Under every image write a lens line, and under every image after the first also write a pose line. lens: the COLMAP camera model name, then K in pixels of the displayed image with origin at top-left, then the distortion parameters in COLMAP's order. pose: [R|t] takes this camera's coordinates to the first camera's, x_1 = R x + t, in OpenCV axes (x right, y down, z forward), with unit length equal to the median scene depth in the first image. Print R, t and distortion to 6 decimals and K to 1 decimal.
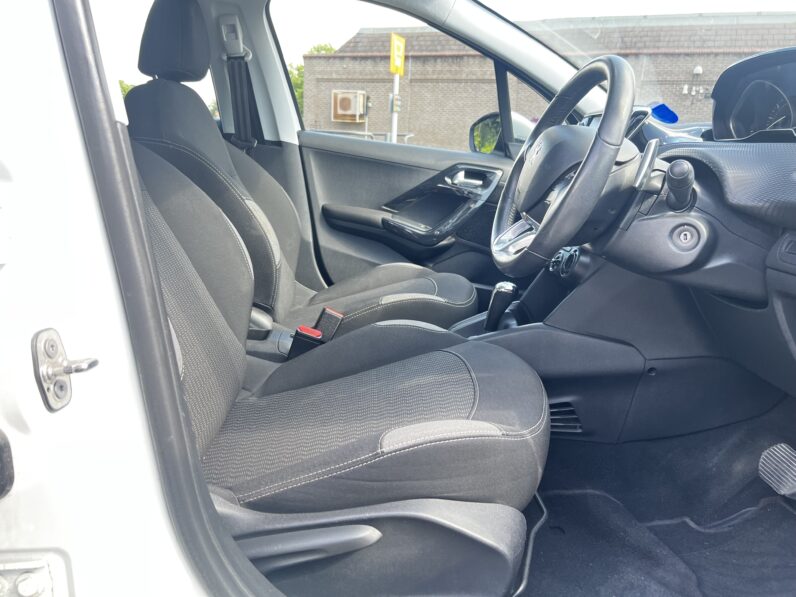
lens RADIAL K [[599.1, 0, 400.7], [0, 599.1, 302.1], [0, 0, 1]] dist [0.004096, -0.004422]
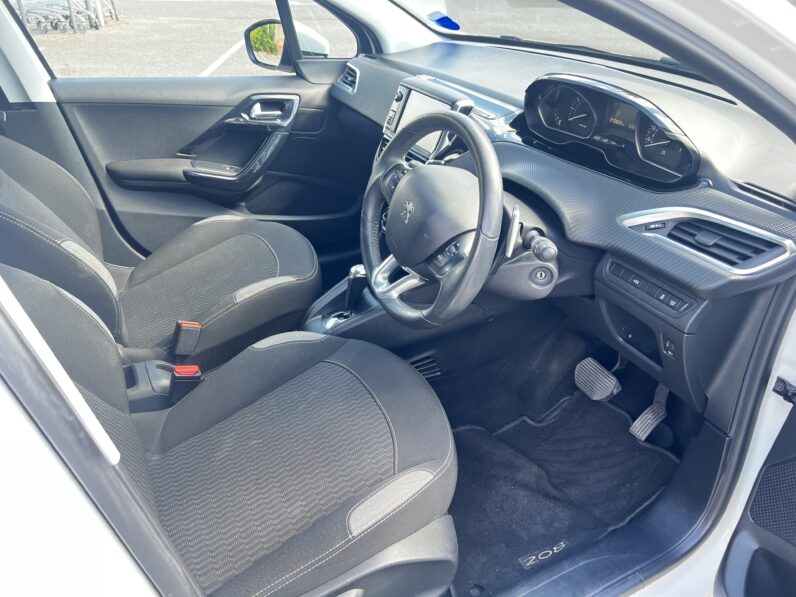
lens RADIAL K [[599.1, 0, 400.7], [0, 599.1, 302.1], [0, 0, 1]] dist [0.004096, -0.004422]
pose [[0.909360, -0.255586, 0.328237, -0.078874], [0.143014, 0.932988, 0.330273, -0.205170], [-0.390654, -0.253395, 0.884975, 0.012820]]
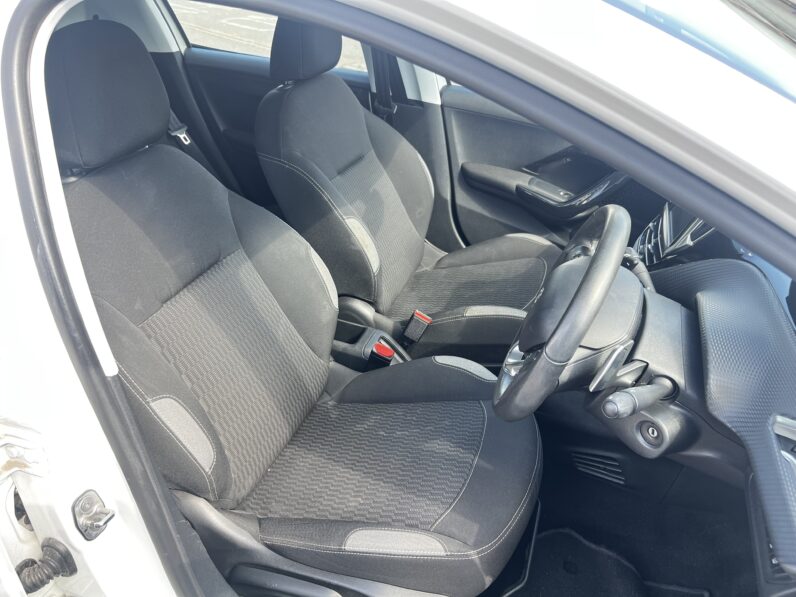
lens RADIAL K [[594.9, 0, 400.6], [0, 594.9, 300.9], [0, 0, 1]] dist [0.010020, 0.003574]
pose [[0.920501, 0.156182, -0.358170, 0.169683], [-0.043712, 0.952049, 0.302808, -0.243394], [0.388288, -0.263079, 0.883188, 0.016002]]
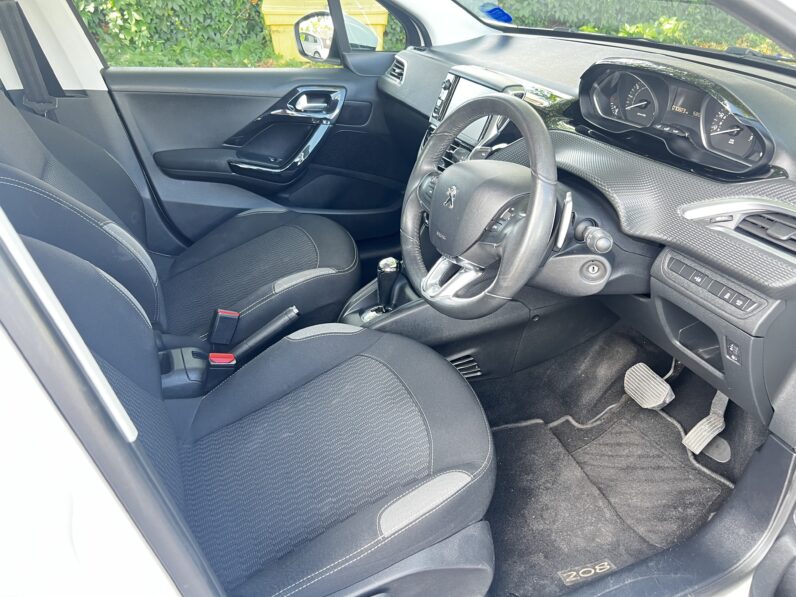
lens RADIAL K [[600.3, 0, 401.0], [0, 600.3, 299.0], [0, 0, 1]] dist [0.000072, -0.006560]
pose [[0.937612, -0.221260, 0.268193, -0.073791], [0.133881, 0.941653, 0.308813, -0.187144], [-0.320872, -0.253641, 0.912528, 0.030030]]
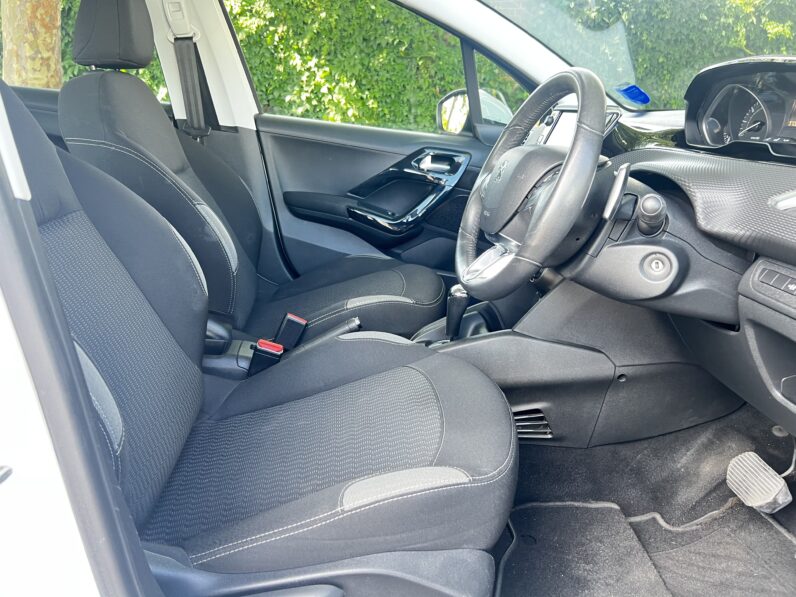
lens RADIAL K [[600.3, 0, 401.0], [0, 600.3, 299.0], [0, 0, 1]] dist [0.000072, -0.006560]
pose [[0.998767, -0.024410, 0.043238, 0.010791], [0.021525, 0.997590, 0.065955, -0.052760], [-0.044744, -0.064942, 0.996885, 0.026315]]
